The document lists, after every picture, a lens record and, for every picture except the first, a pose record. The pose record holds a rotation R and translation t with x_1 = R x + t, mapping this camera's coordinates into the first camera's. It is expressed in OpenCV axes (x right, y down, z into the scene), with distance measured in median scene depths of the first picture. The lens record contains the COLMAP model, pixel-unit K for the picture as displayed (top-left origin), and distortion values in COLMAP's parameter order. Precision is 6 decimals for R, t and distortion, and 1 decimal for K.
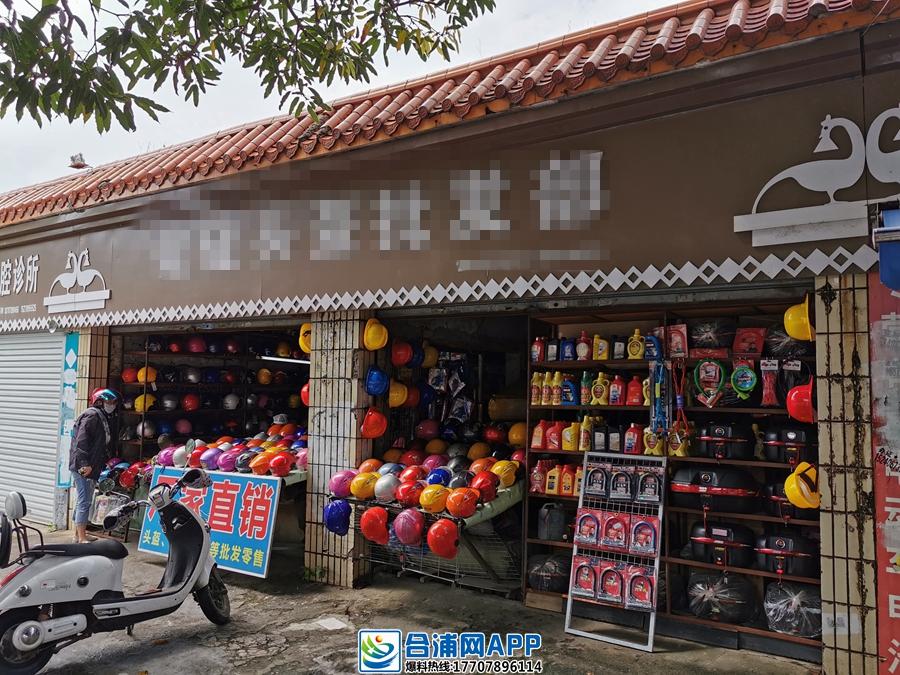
lens RADIAL K [[748.5, 0, 483.3], [0, 748.5, 337.7], [0, 0, 1]] dist [0.093210, -0.137227]
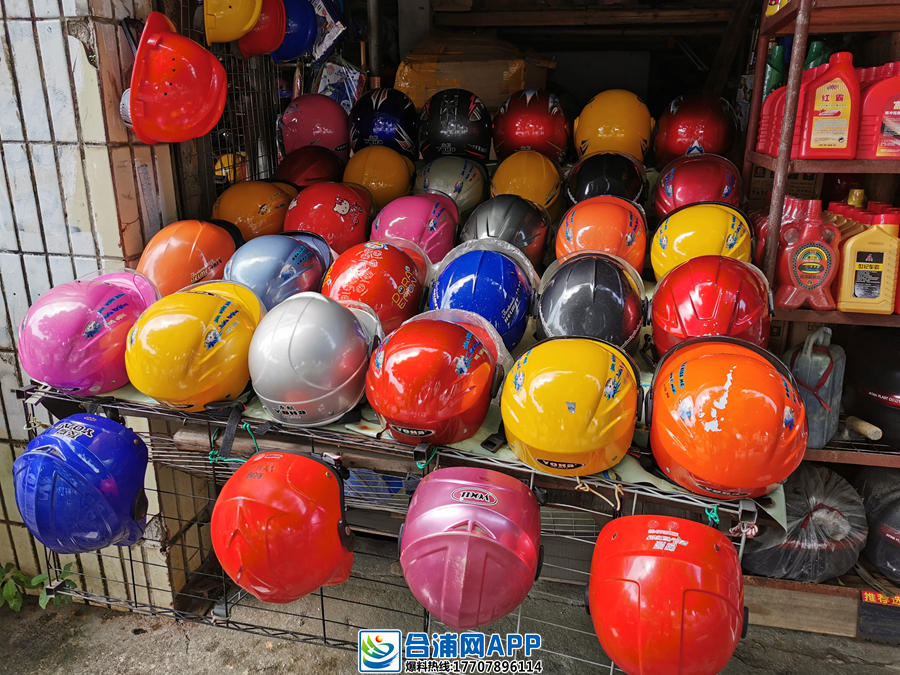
lens RADIAL K [[748.5, 0, 483.3], [0, 748.5, 337.7], [0, 0, 1]] dist [0.093210, -0.137227]
pose [[0.951177, -0.101697, 0.291410, -0.130995], [-0.008055, 0.935657, 0.352819, 0.103966], [-0.308541, -0.337941, 0.889156, 0.715952]]
